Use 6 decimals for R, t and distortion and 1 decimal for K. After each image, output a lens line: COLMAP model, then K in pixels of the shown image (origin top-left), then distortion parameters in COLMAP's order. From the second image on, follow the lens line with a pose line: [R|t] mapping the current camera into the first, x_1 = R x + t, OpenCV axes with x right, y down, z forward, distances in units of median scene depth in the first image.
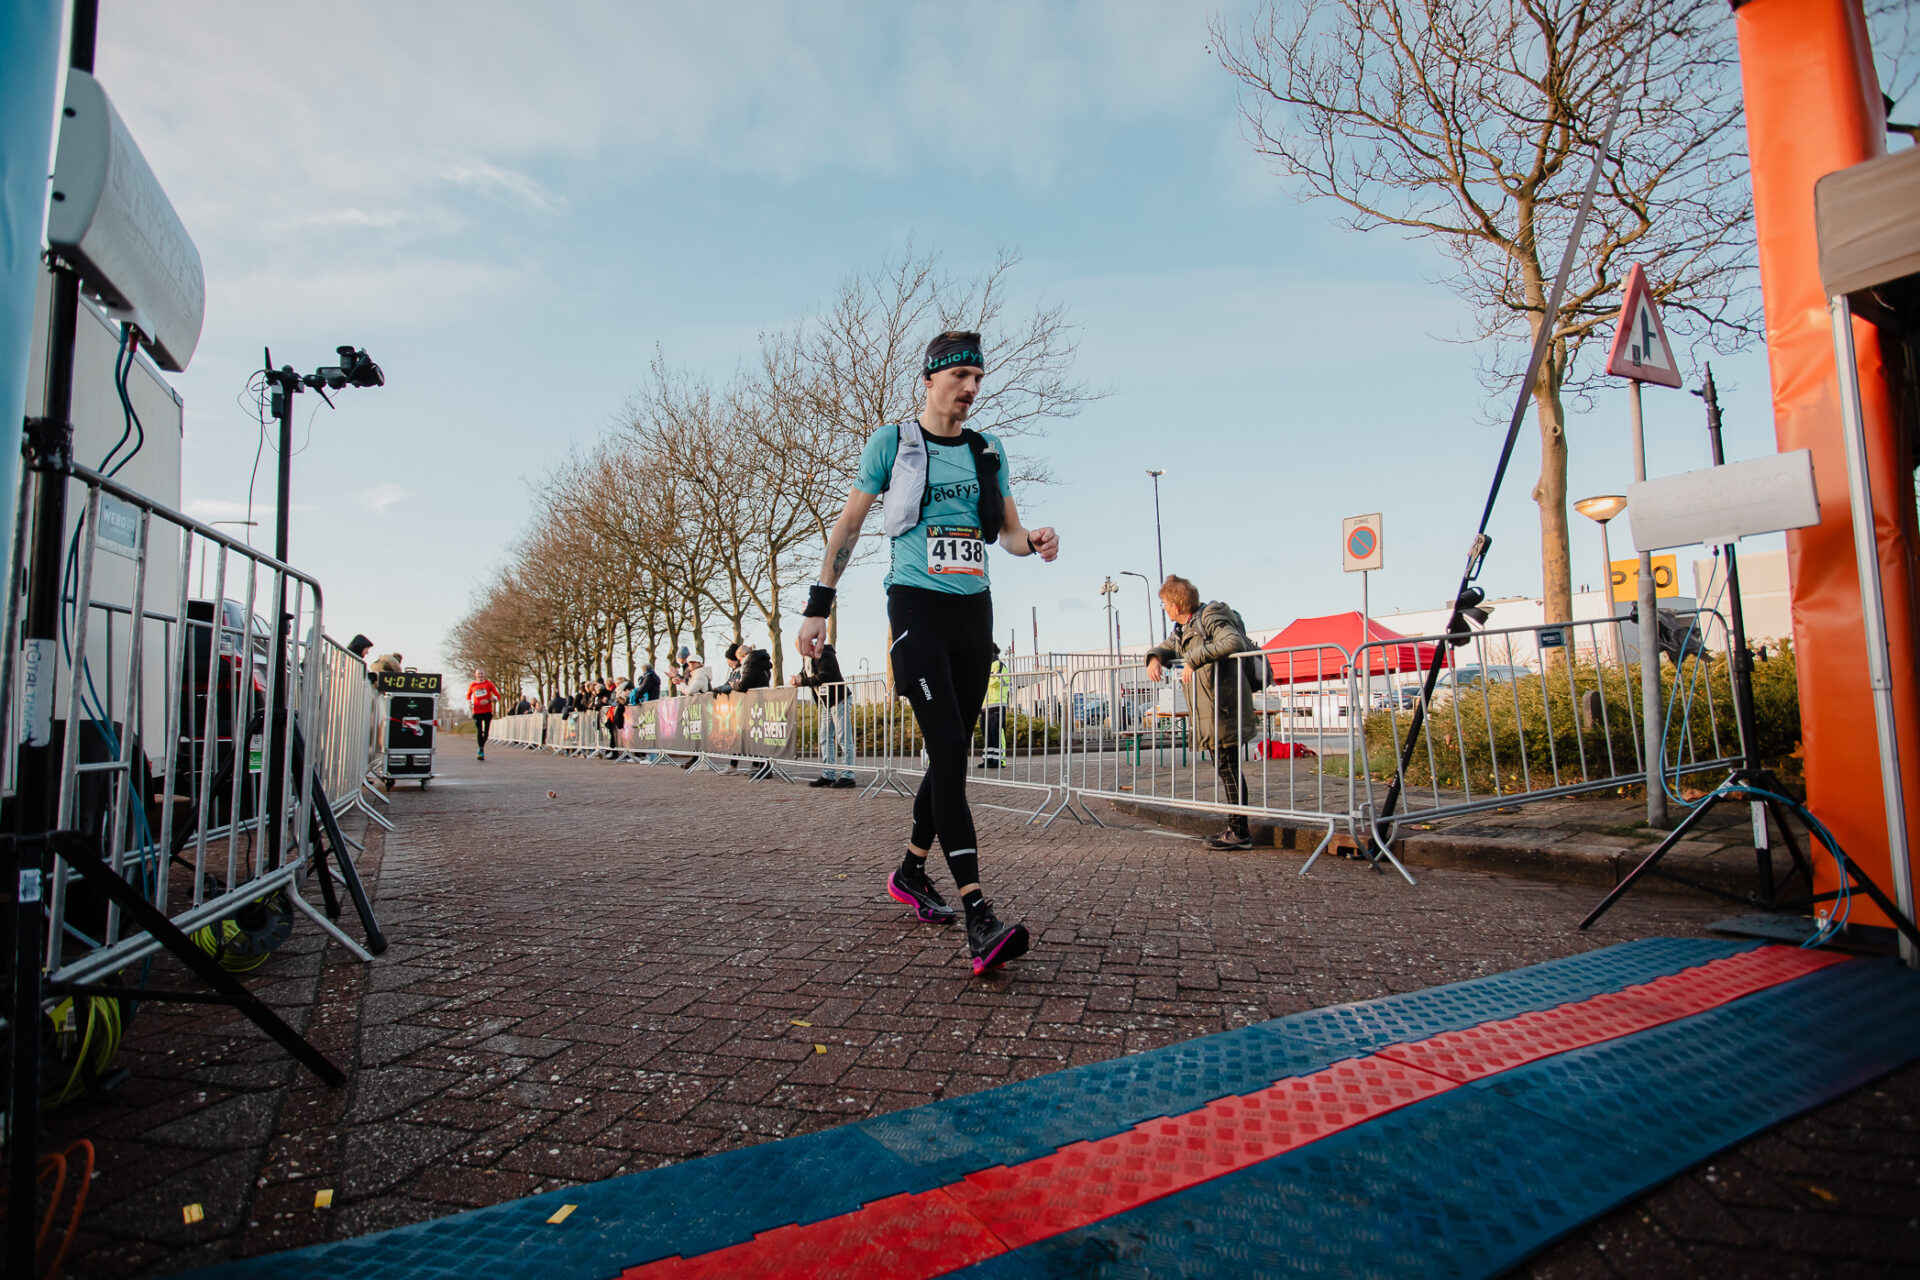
lens RADIAL K [[978.5, 0, 947.8], [0, 978.5, 637.7], [0, 0, 1]] dist [-0.068635, 0.031104]
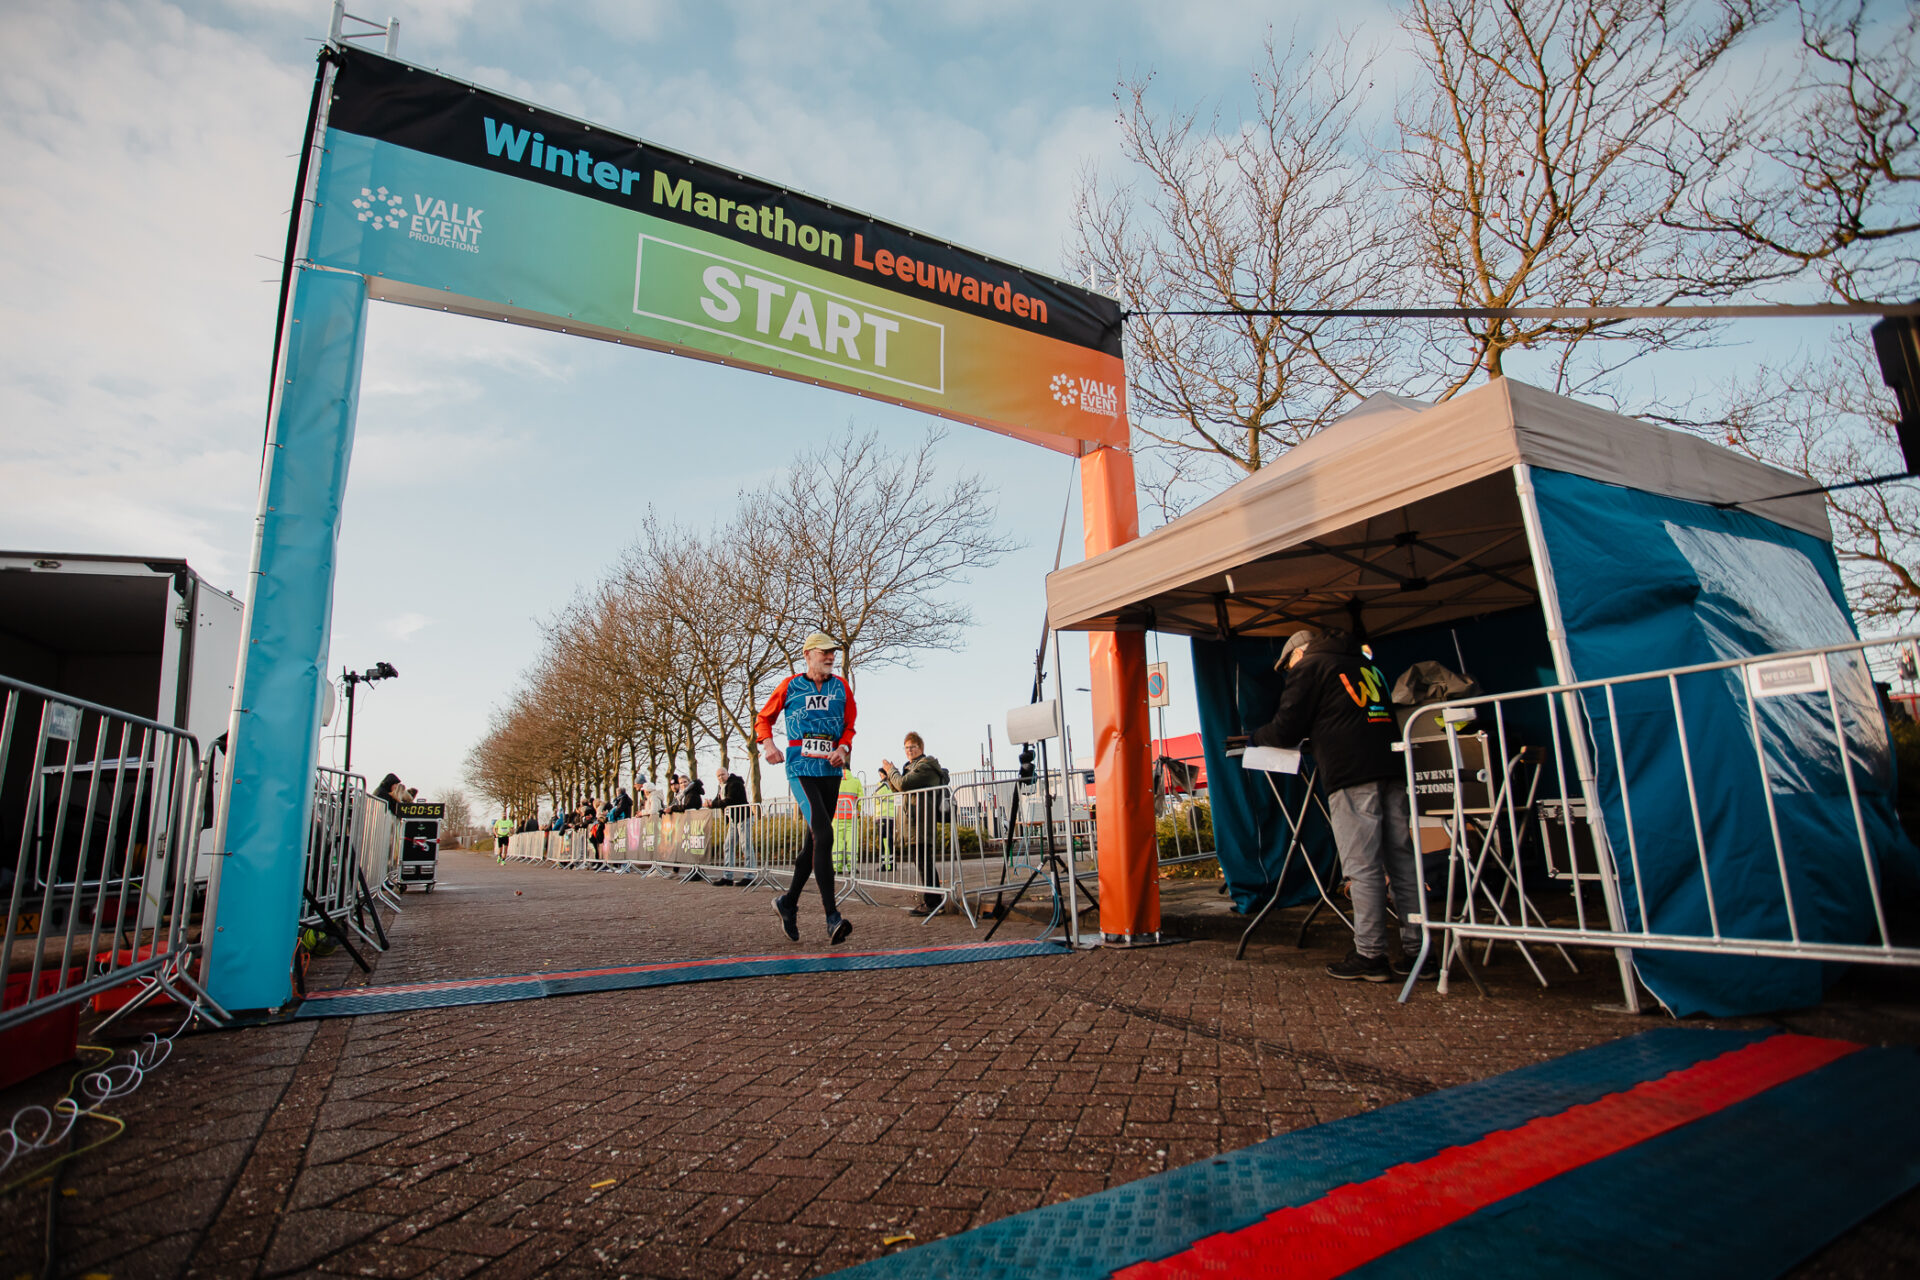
lens RADIAL K [[978.5, 0, 947.8], [0, 978.5, 637.7], [0, 0, 1]] dist [-0.068635, 0.031104]
pose [[0.999470, -0.024756, -0.021154, 0.310001], [0.022300, 0.993753, -0.109355, -0.044755], [0.023729, 0.108825, 0.993778, -0.500821]]
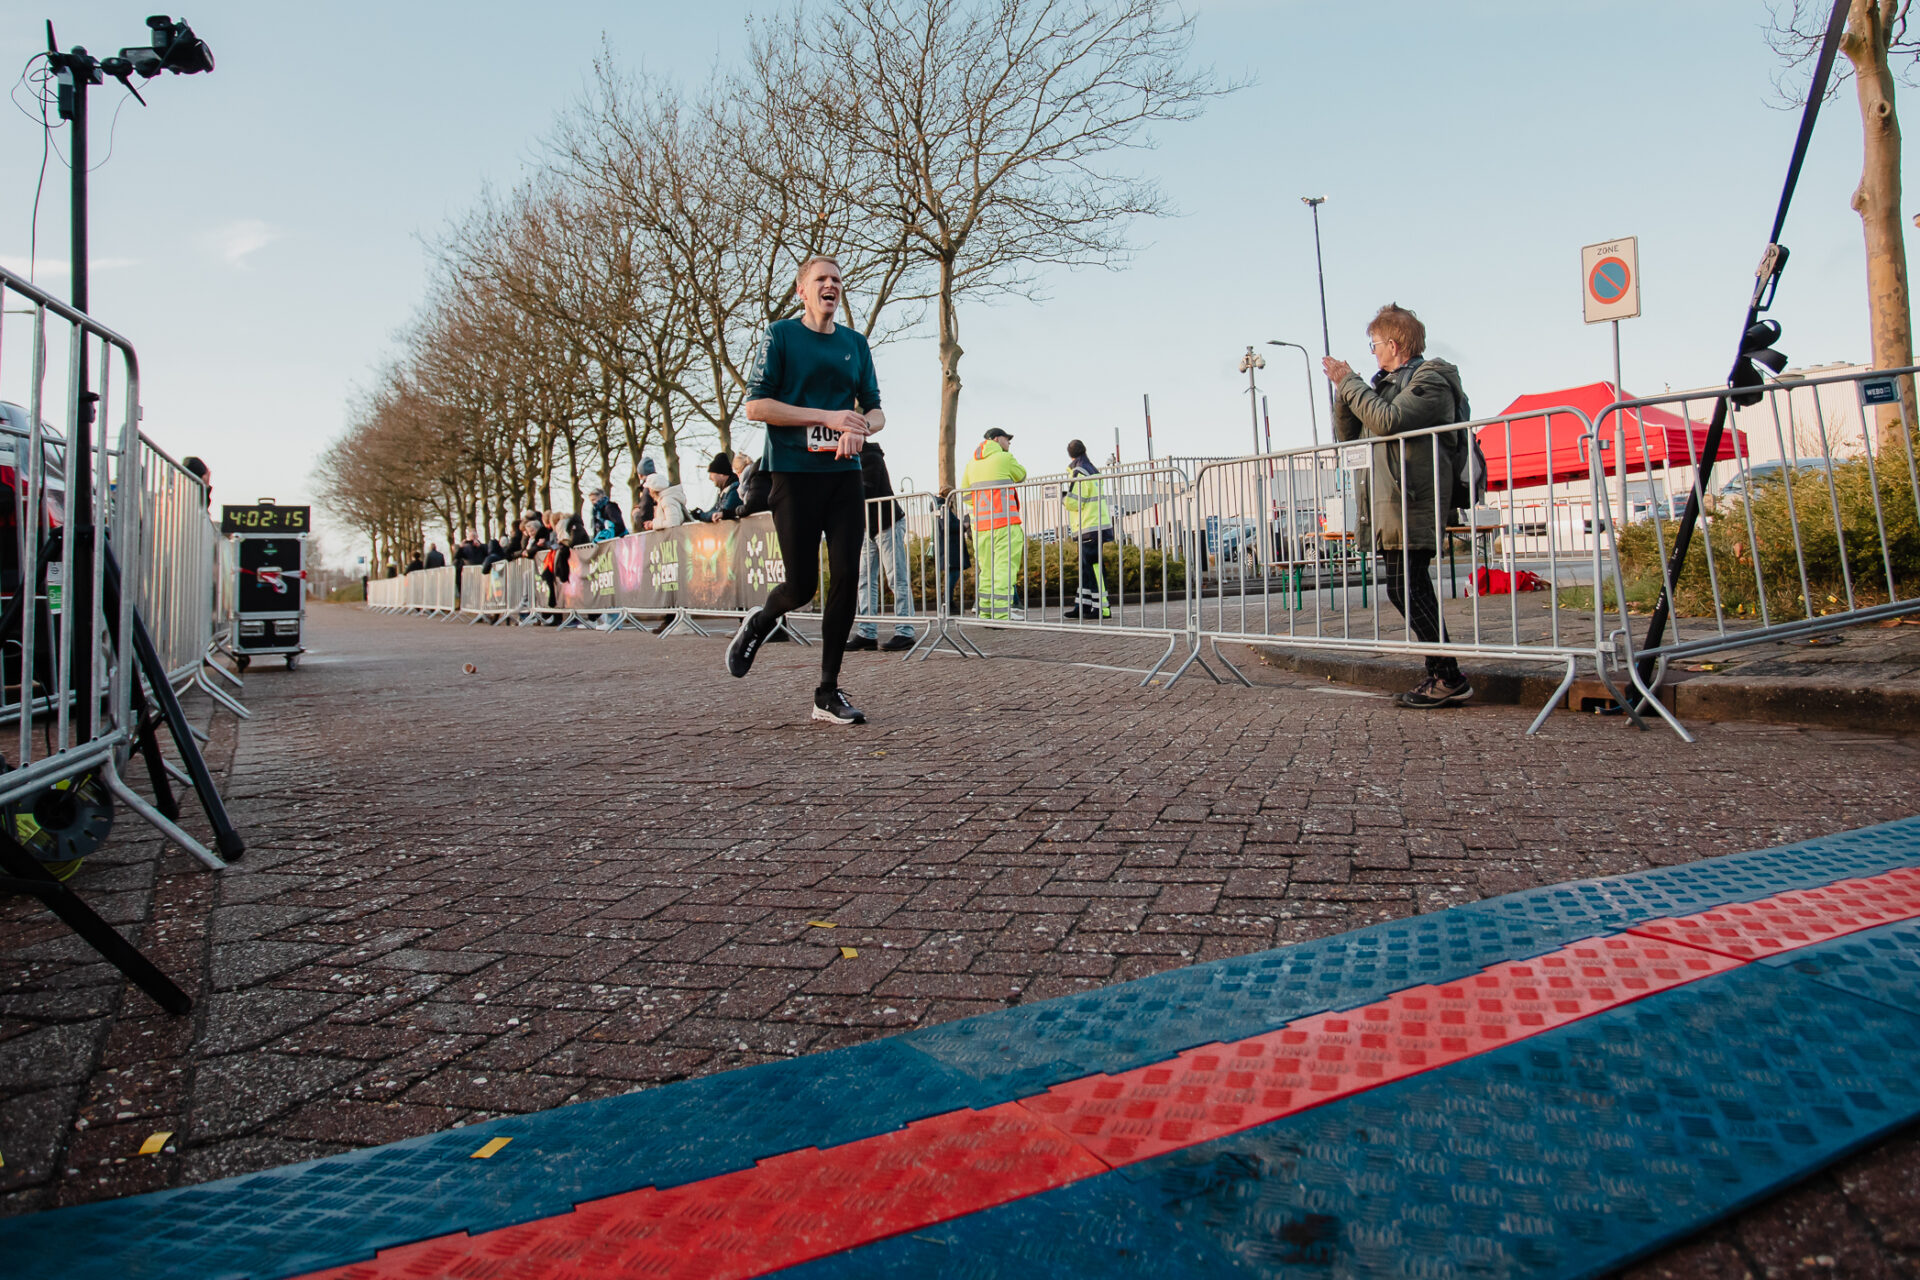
lens RADIAL K [[1394.0, 0, 1008.3], [0, 1394.0, 461.2], [0, 0, 1]] dist [-0.075364, 0.036838]
pose [[0.999457, -0.030431, -0.012646, 0.002844], [0.030556, 0.999485, 0.009838, 0.016509], [0.012340, -0.010219, 0.999872, -0.004078]]
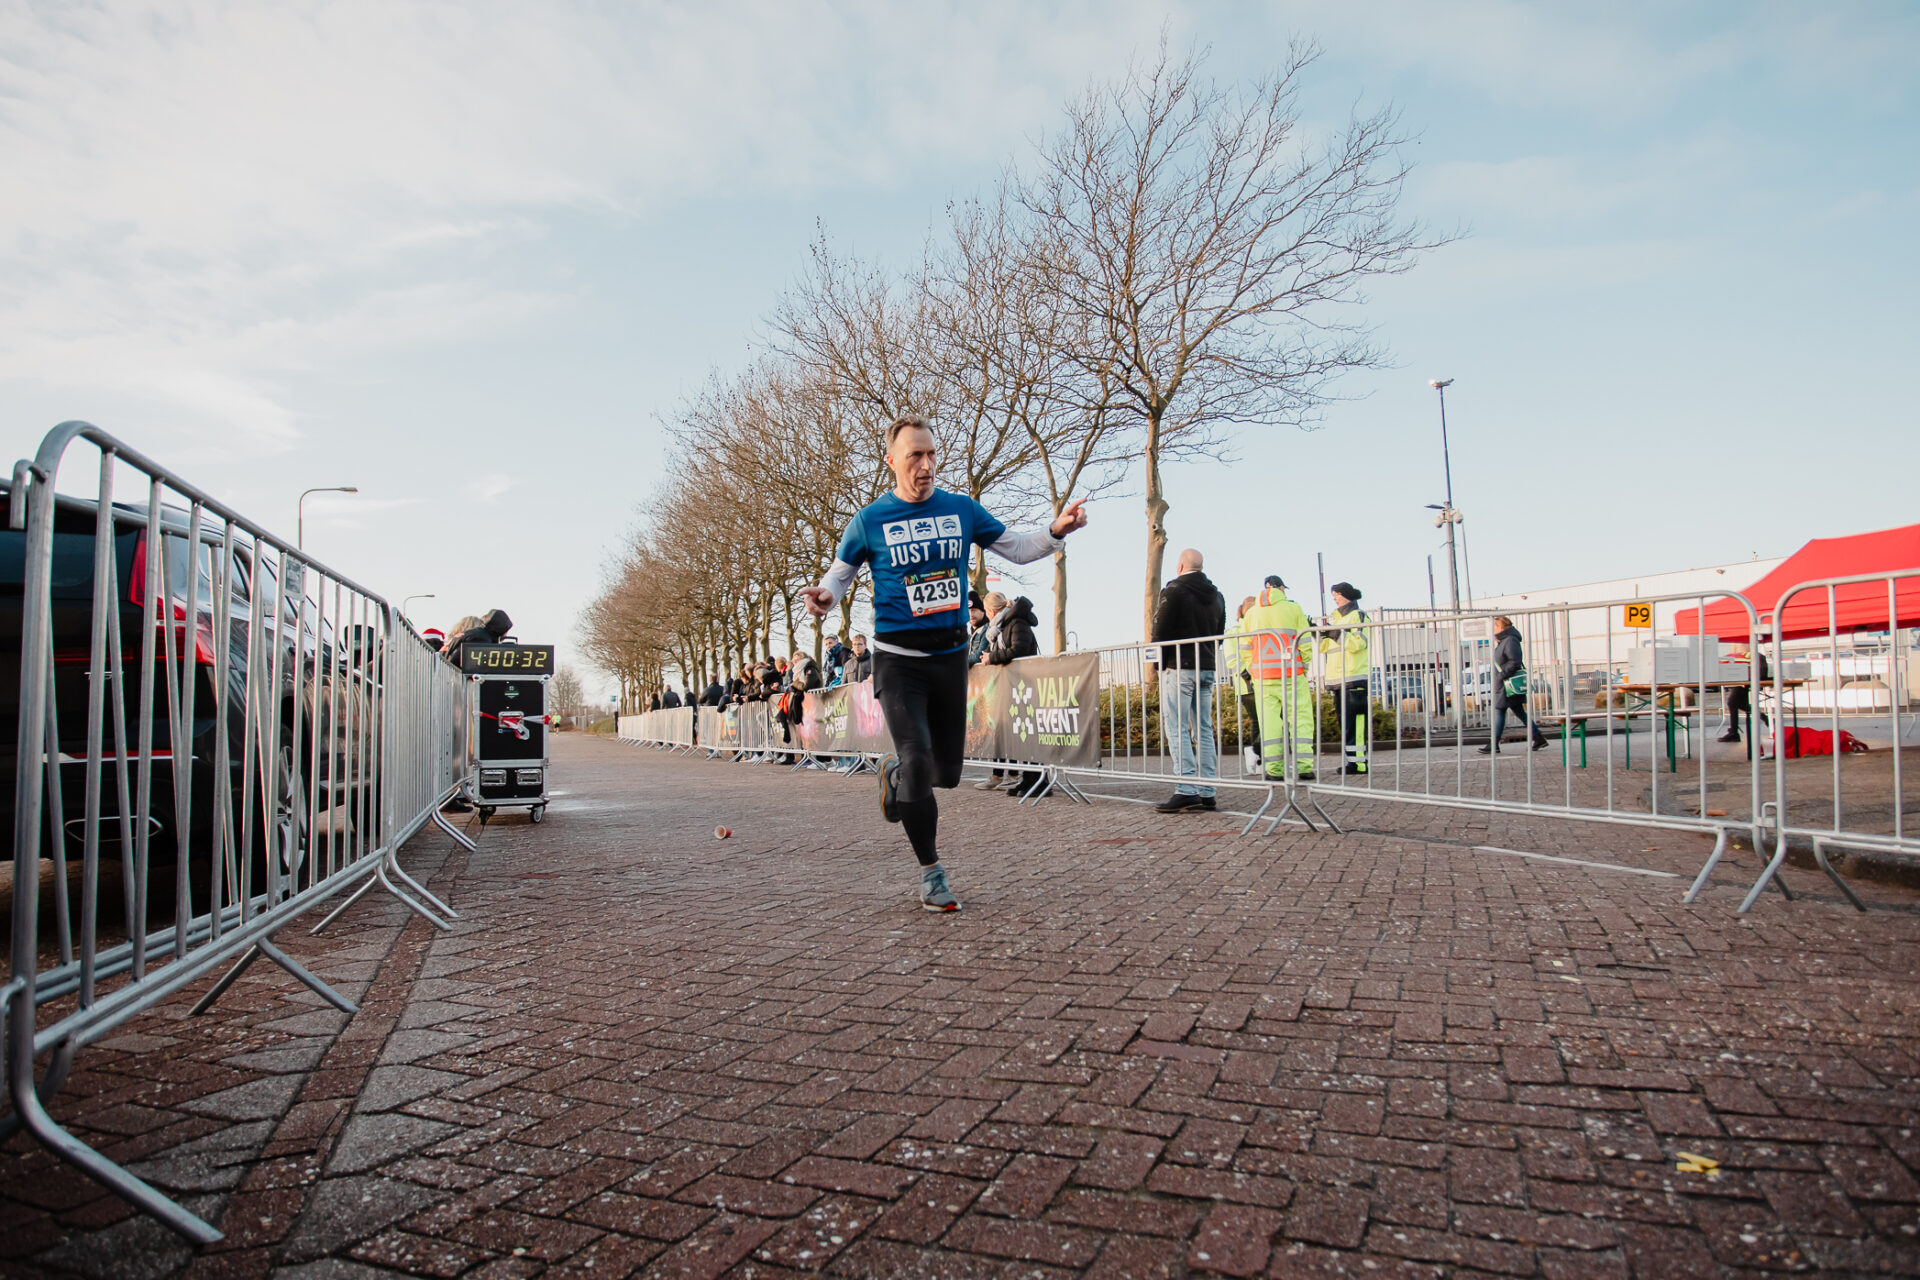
lens RADIAL K [[1163.9, 0, 1004.7], [0, 1163.9, 681.9], [0, 0, 1]] dist [-0.091527, 0.061426]
pose [[0.991764, -0.019038, -0.126654, -0.186863], [0.026725, 0.997884, 0.059279, 0.037557], [0.125257, -0.062175, 0.990174, 0.400559]]
